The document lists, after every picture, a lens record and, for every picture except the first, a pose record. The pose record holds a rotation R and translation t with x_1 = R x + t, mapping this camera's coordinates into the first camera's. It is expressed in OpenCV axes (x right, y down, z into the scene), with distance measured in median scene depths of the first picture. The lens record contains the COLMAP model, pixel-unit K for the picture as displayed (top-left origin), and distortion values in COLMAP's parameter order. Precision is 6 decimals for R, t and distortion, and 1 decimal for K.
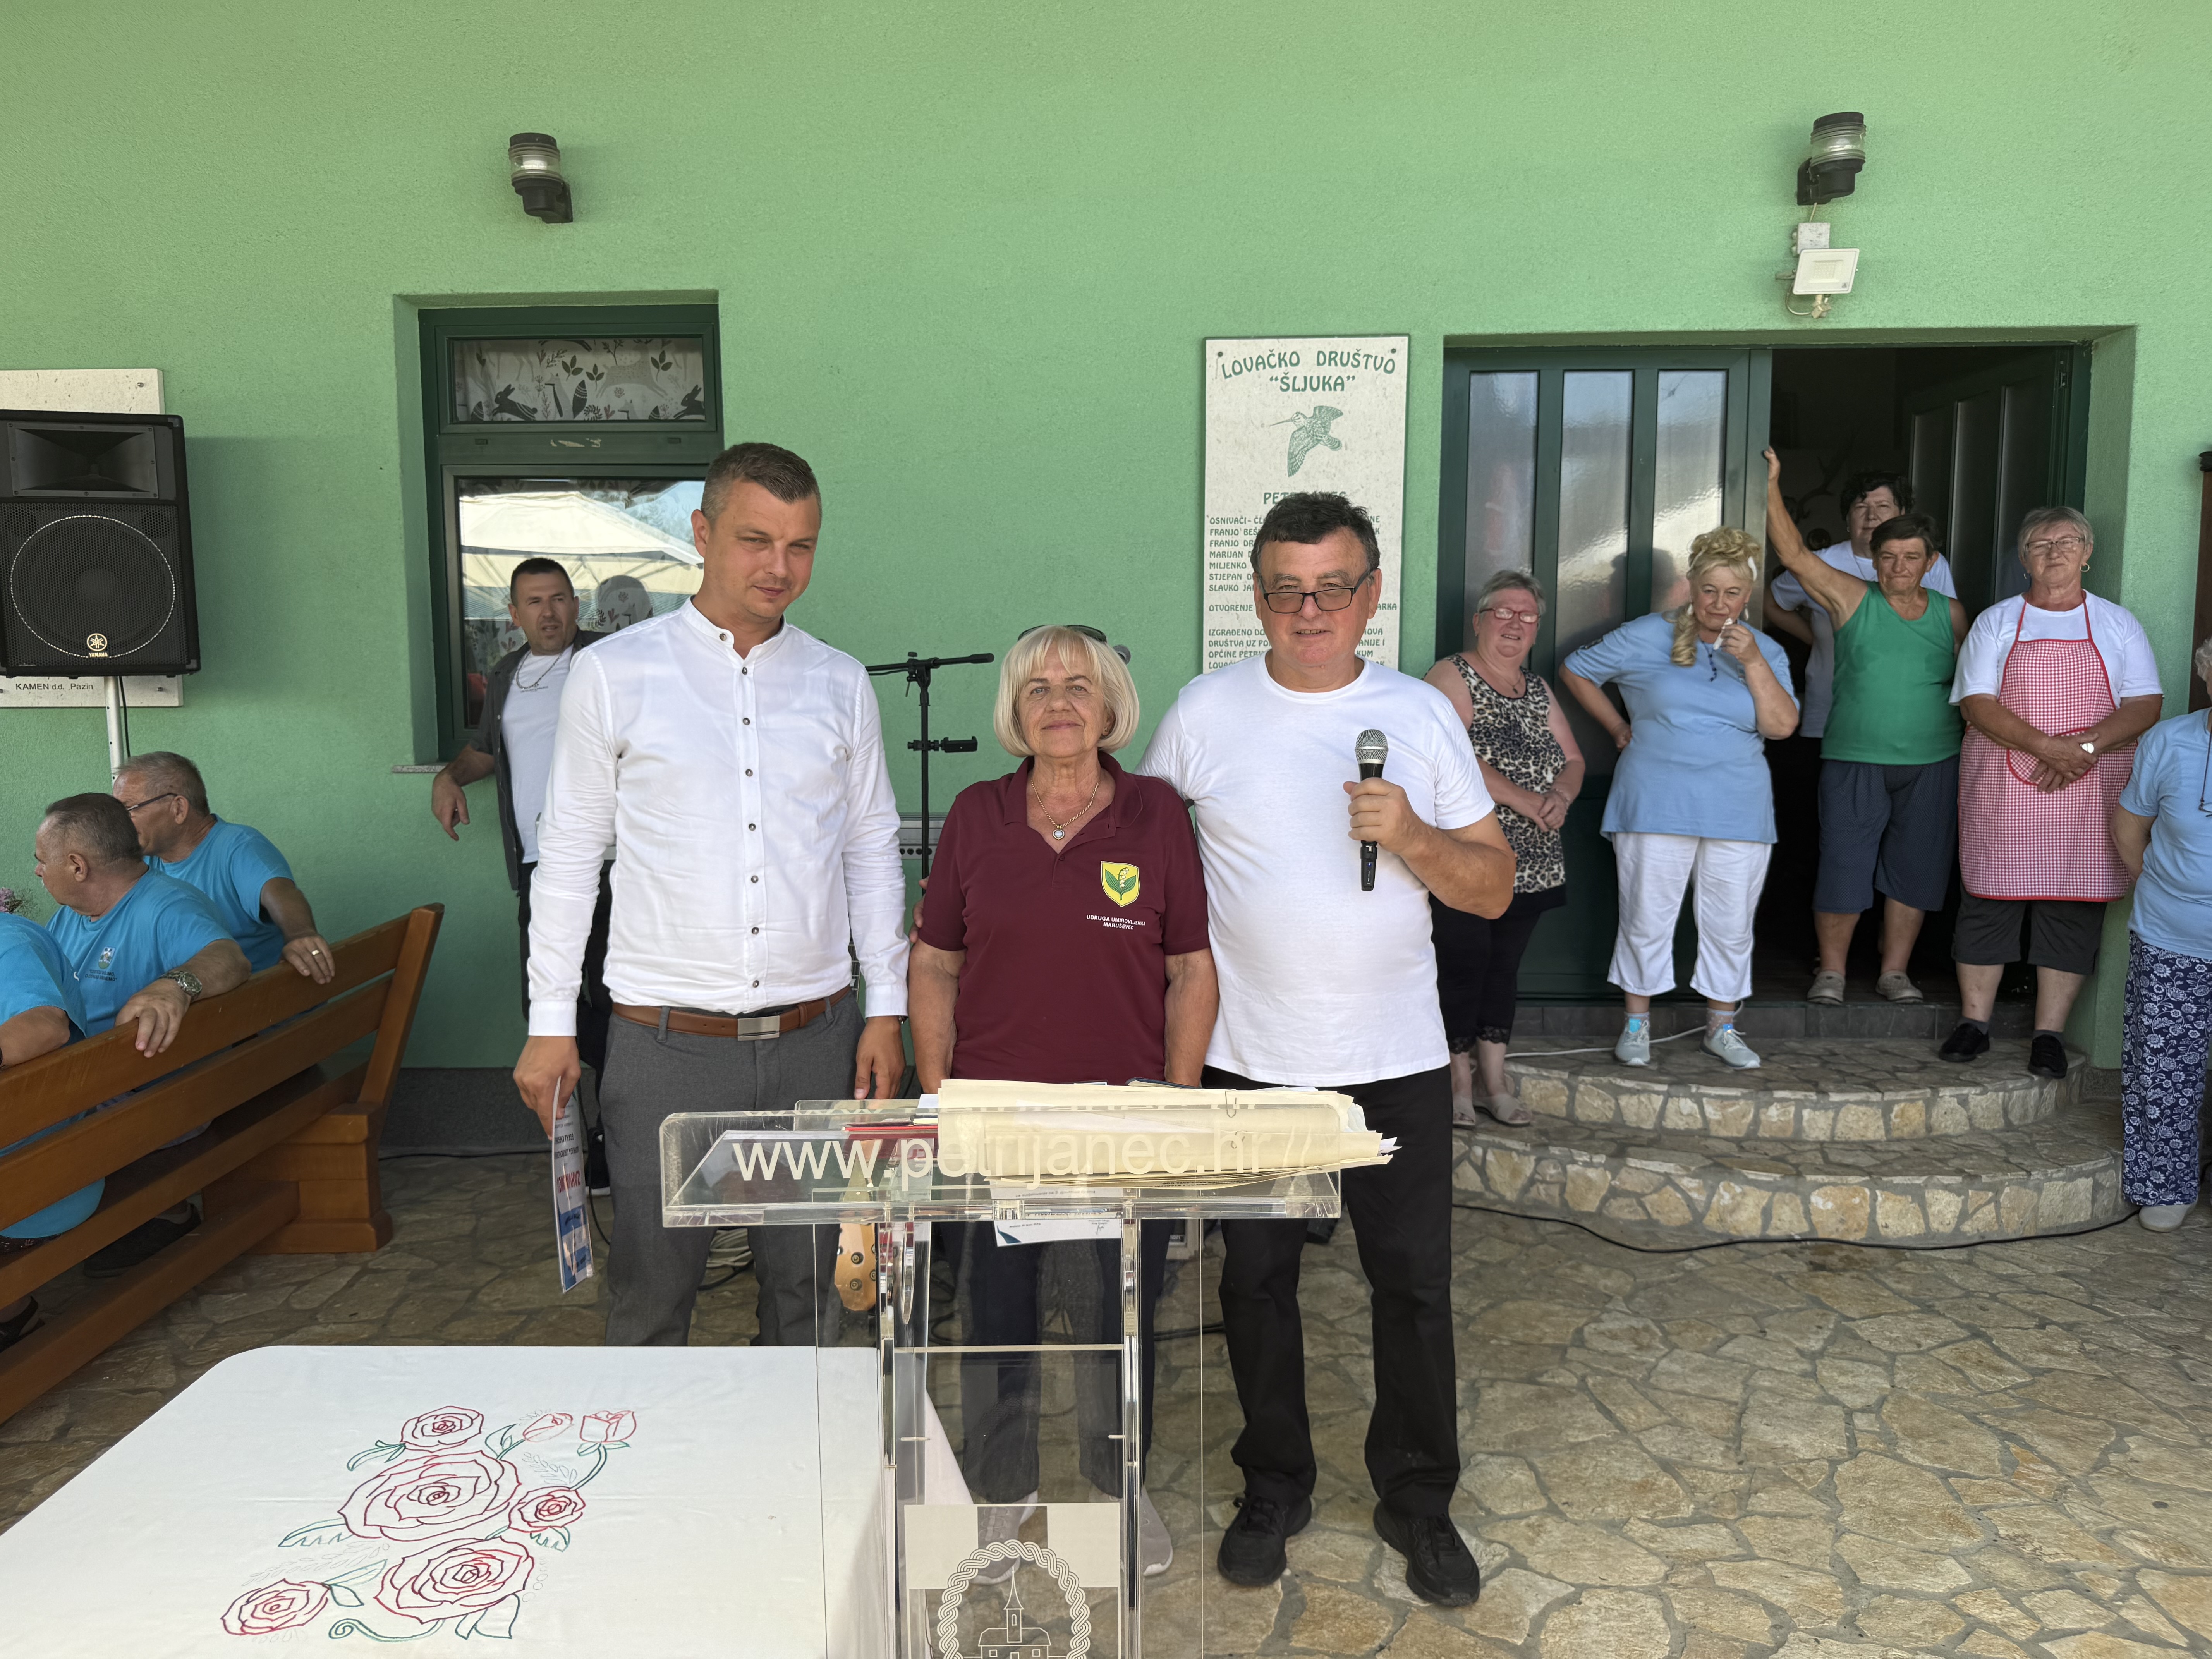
lens RADIAL K [[1585.9, 0, 1108.7], [0, 1585.9, 836.7], [0, 0, 1]] dist [-0.013510, 0.000729]
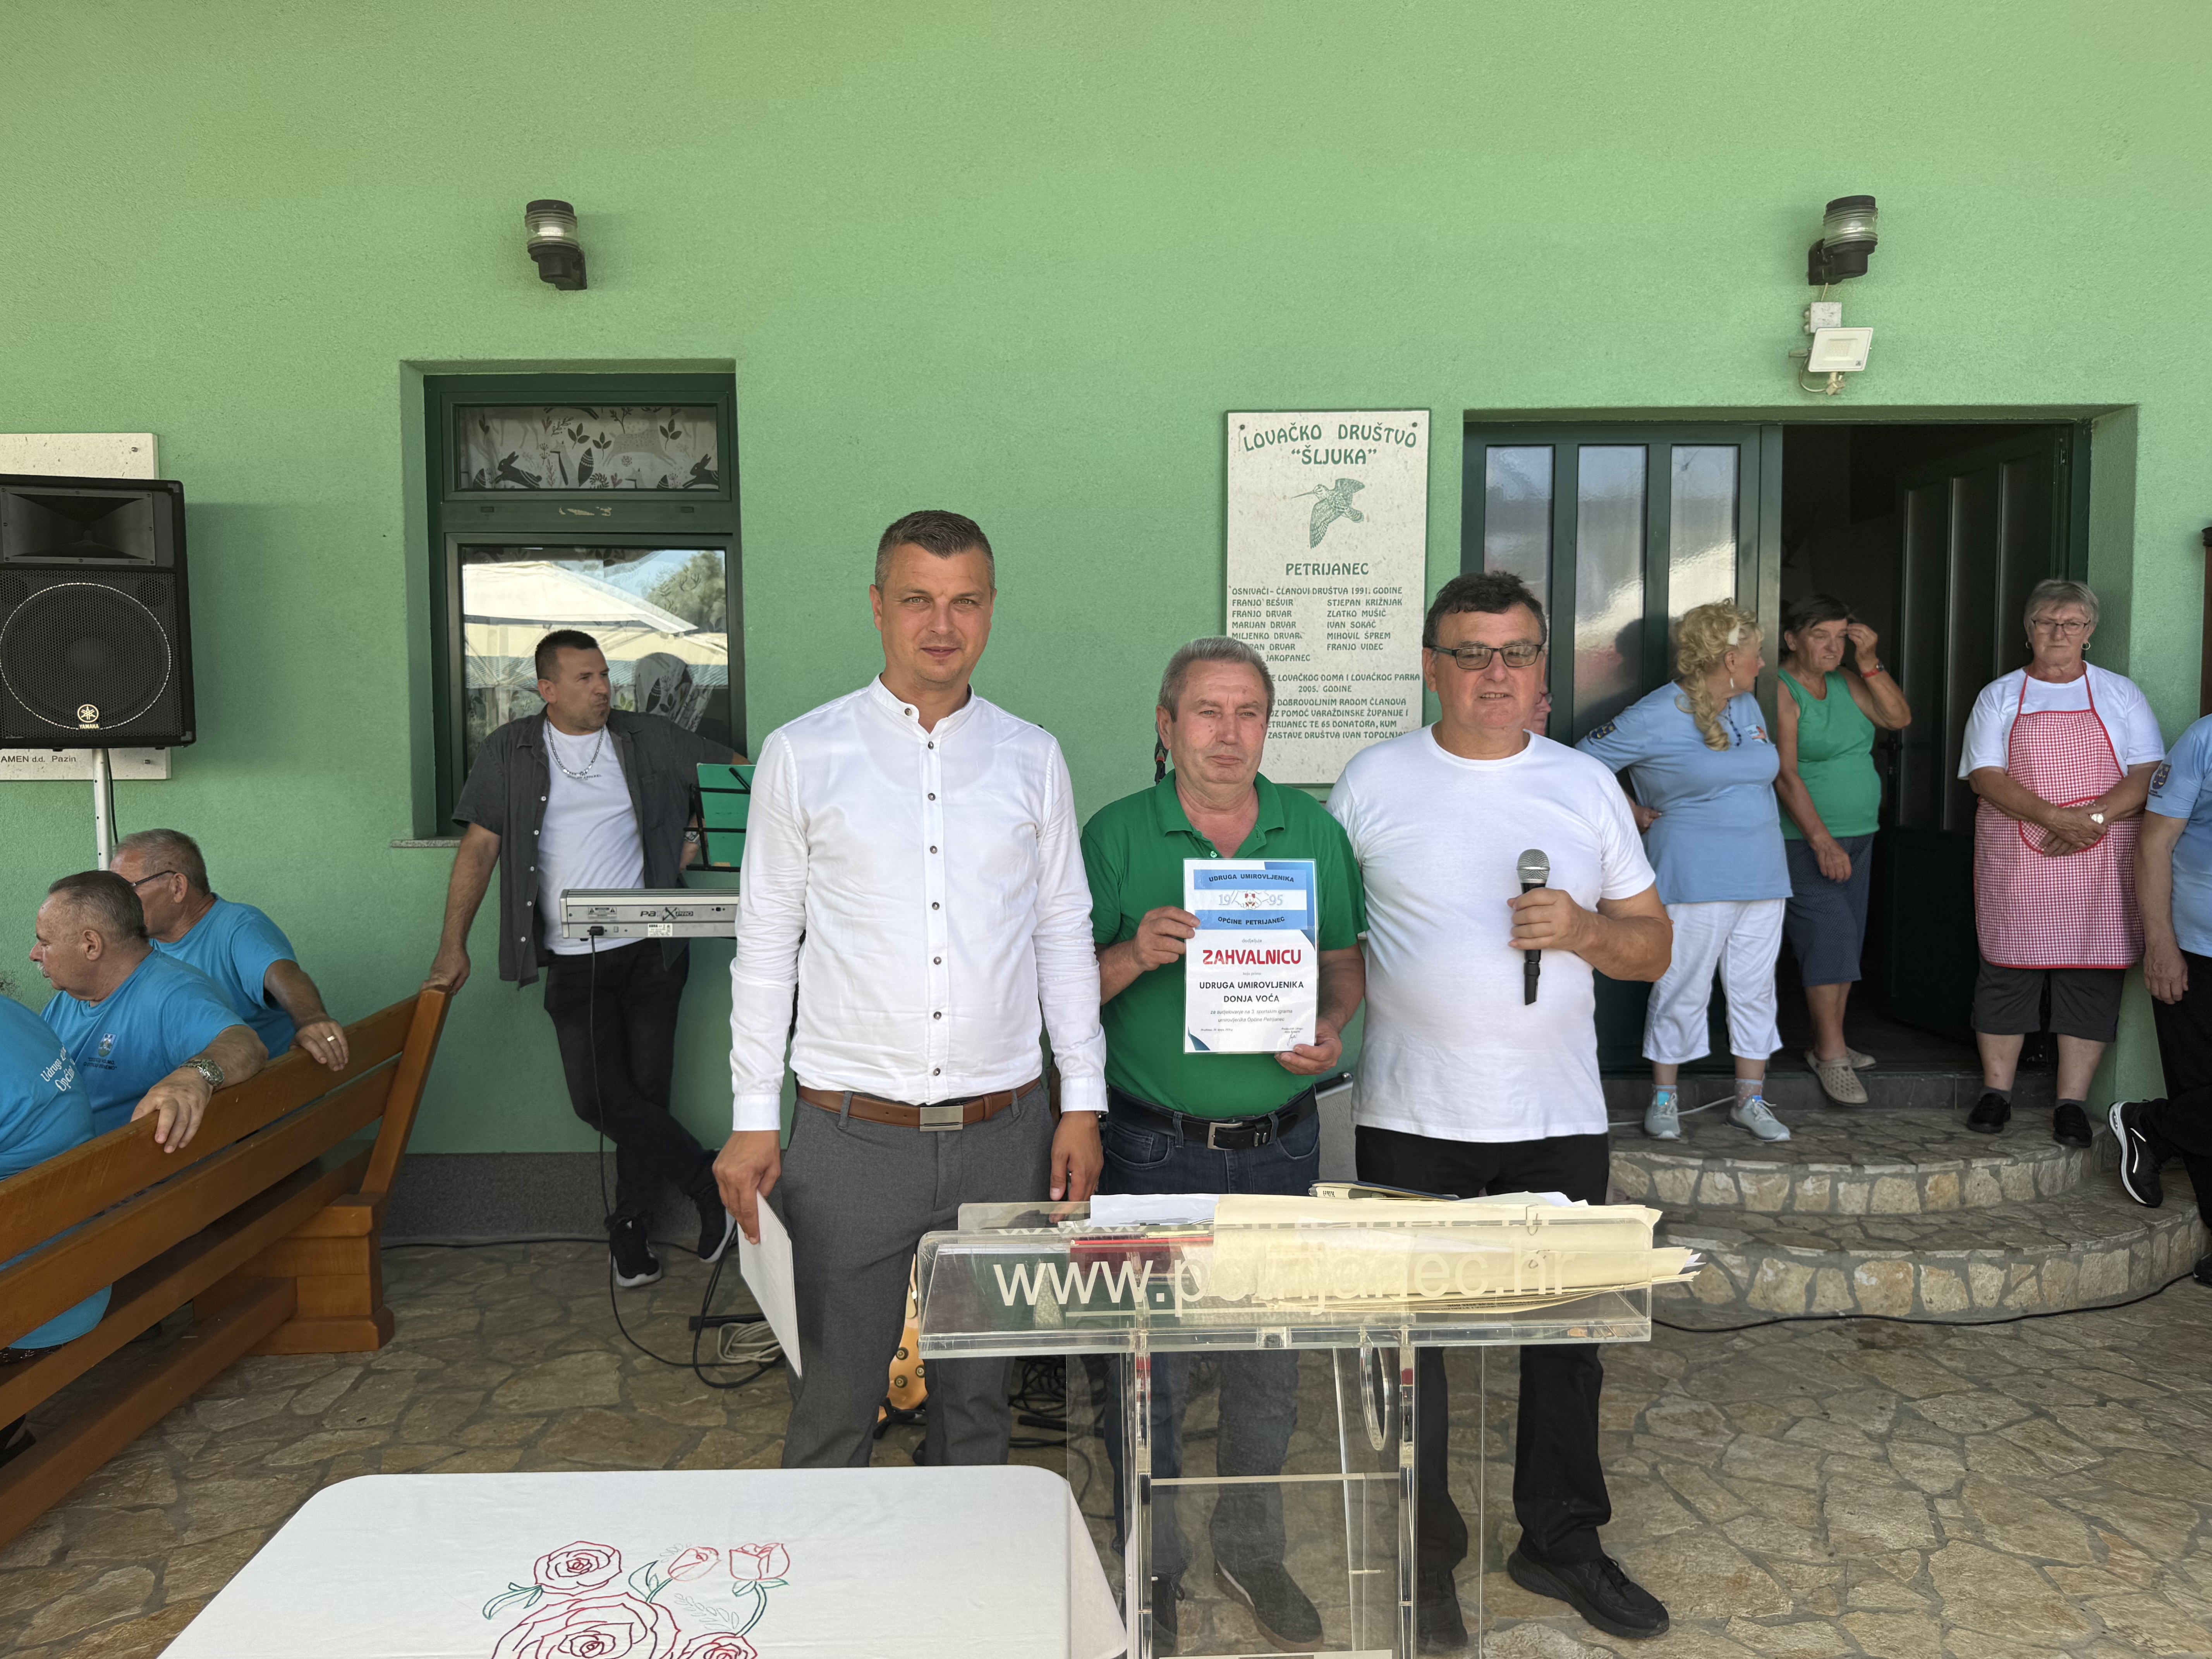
lens RADIAL K [[1585.9, 0, 1106.7], [0, 1585.9, 834.0], [0, 0, 1]] dist [-0.013510, 0.000729]
pose [[0.999307, -0.002910, 0.037106, -0.059010], [0.004539, 0.999026, -0.043899, -0.004896], [-0.036942, 0.044037, 0.998347, 0.019202]]
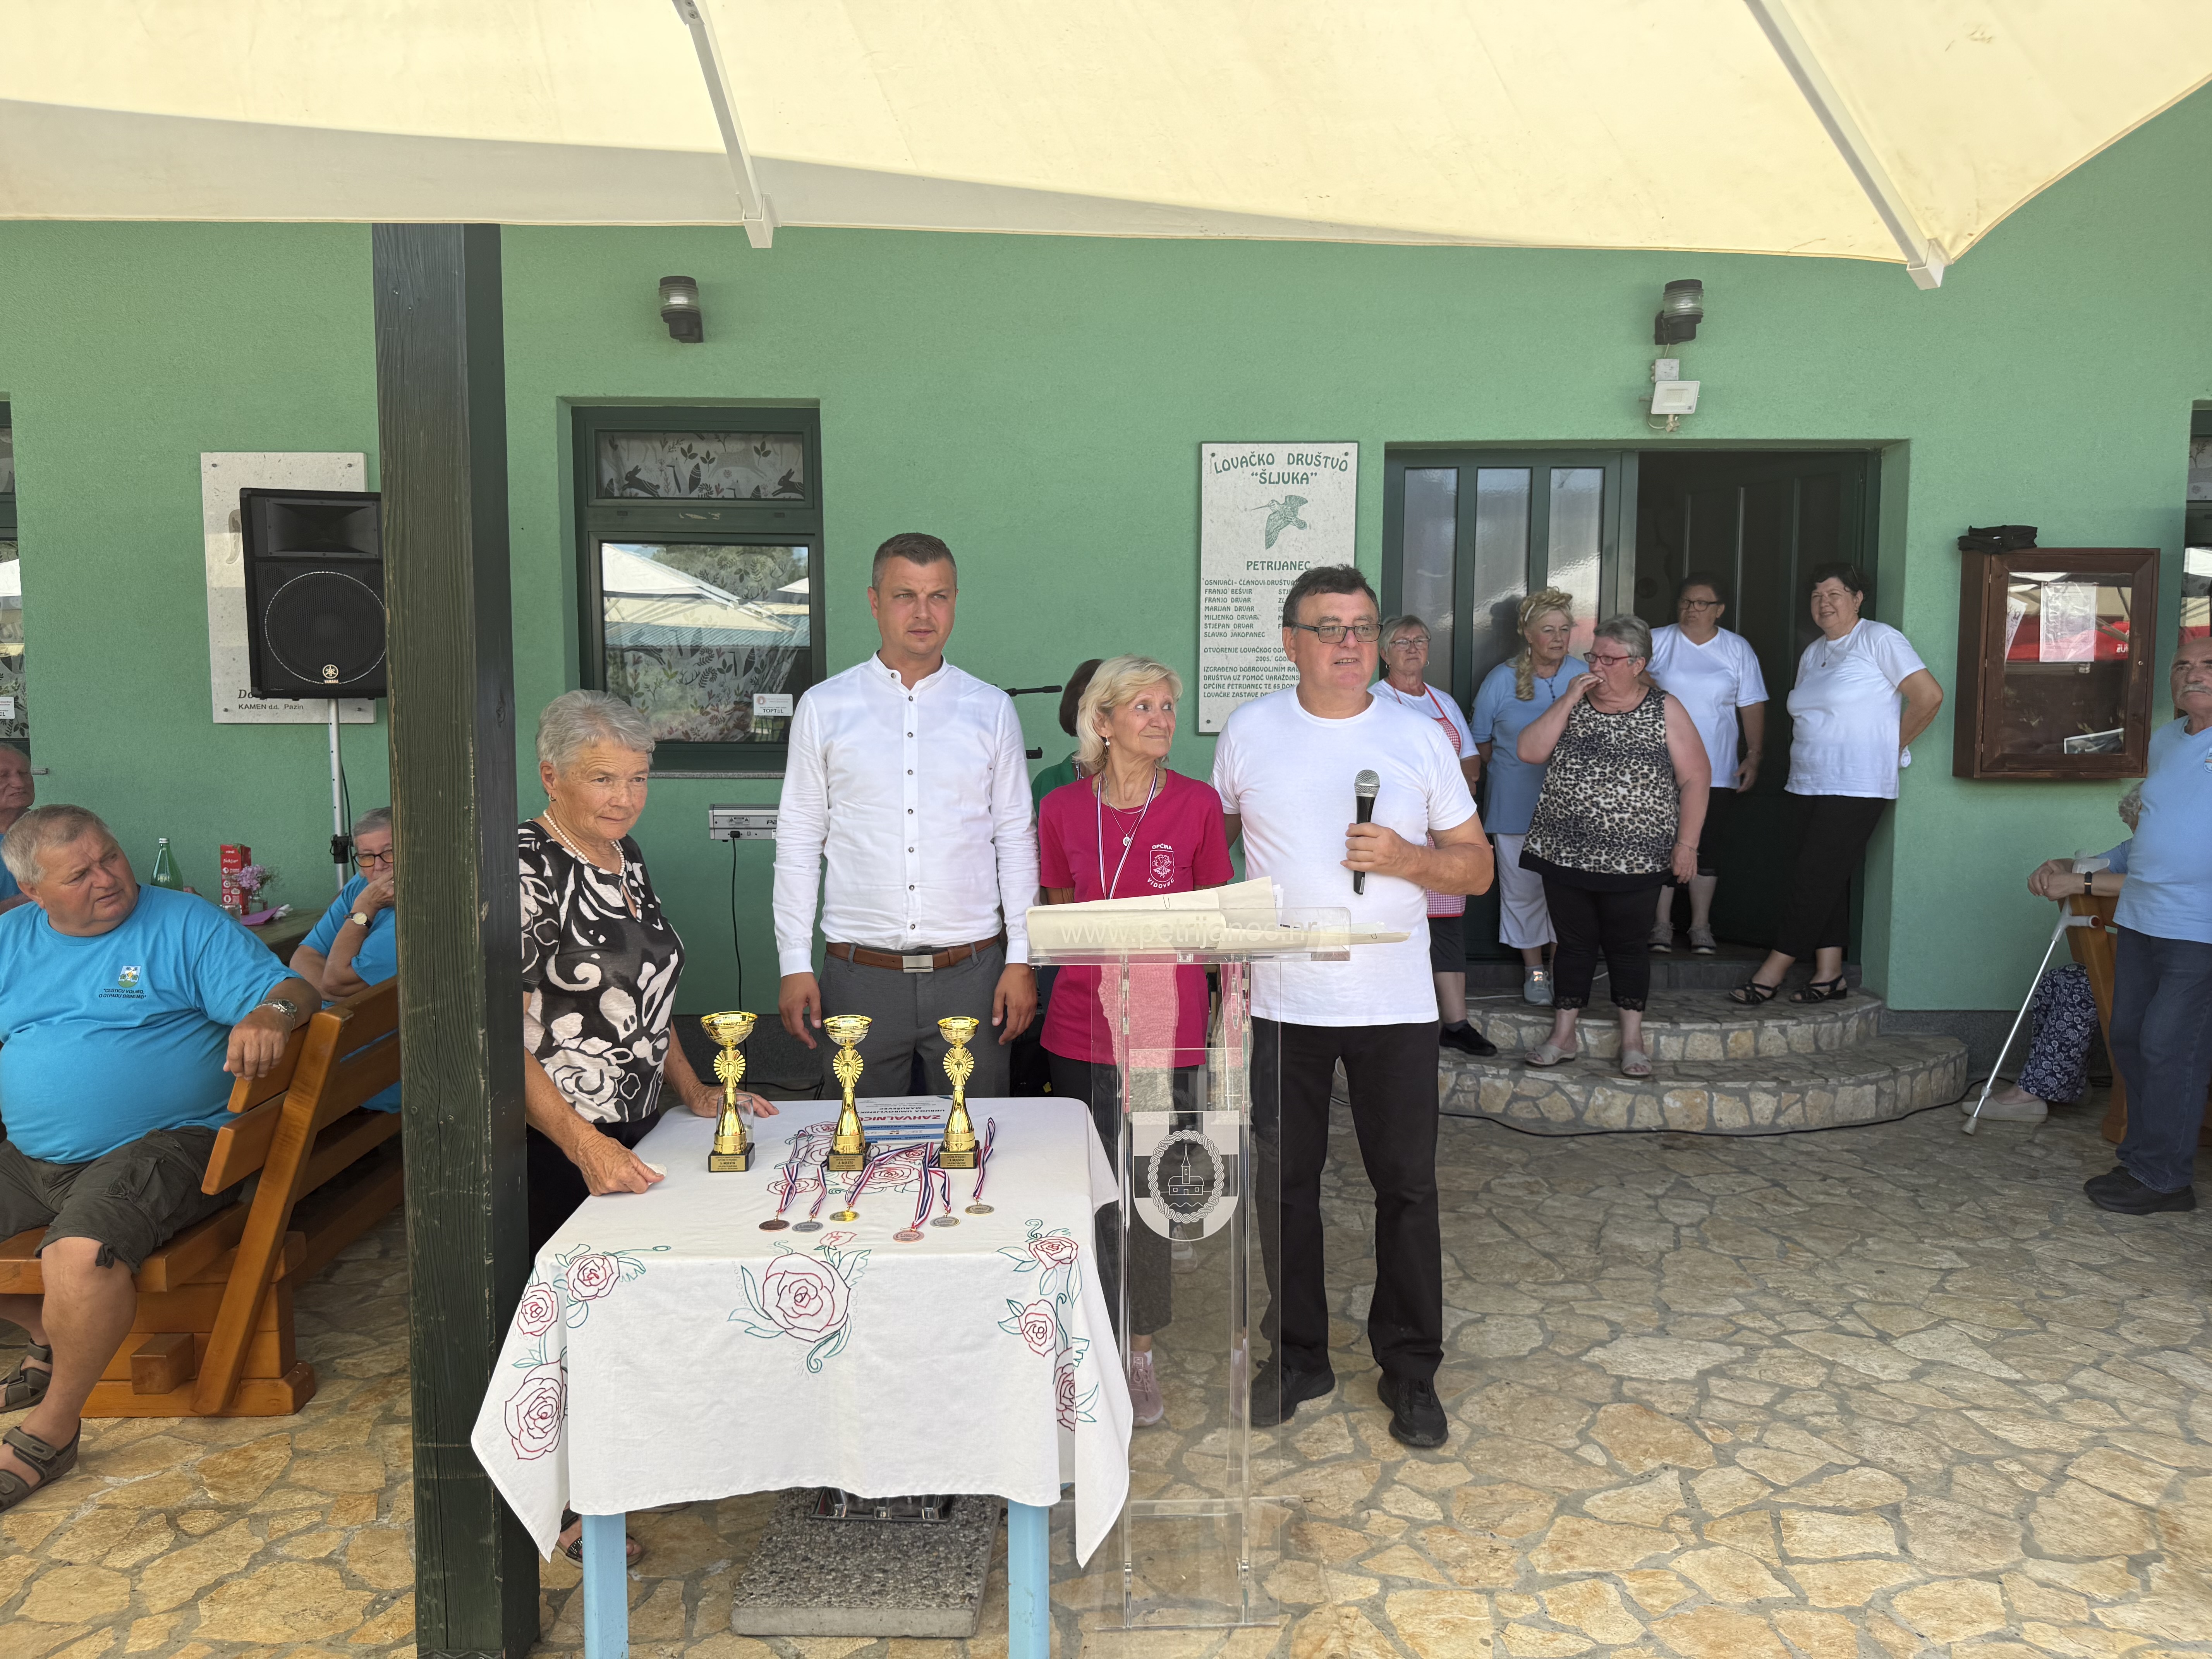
lens RADIAL K [[1585.9, 0, 1111.6], [0, 1585.9, 833.0], [0, 0, 1]] dist [-0.013510, 0.000729]
pose [[0.999096, 0.001086, 0.042504, -0.074117], [-0.000218, 0.999792, -0.020407, 0.033099], [-0.042517, 0.020379, 0.998888, -0.307079]]
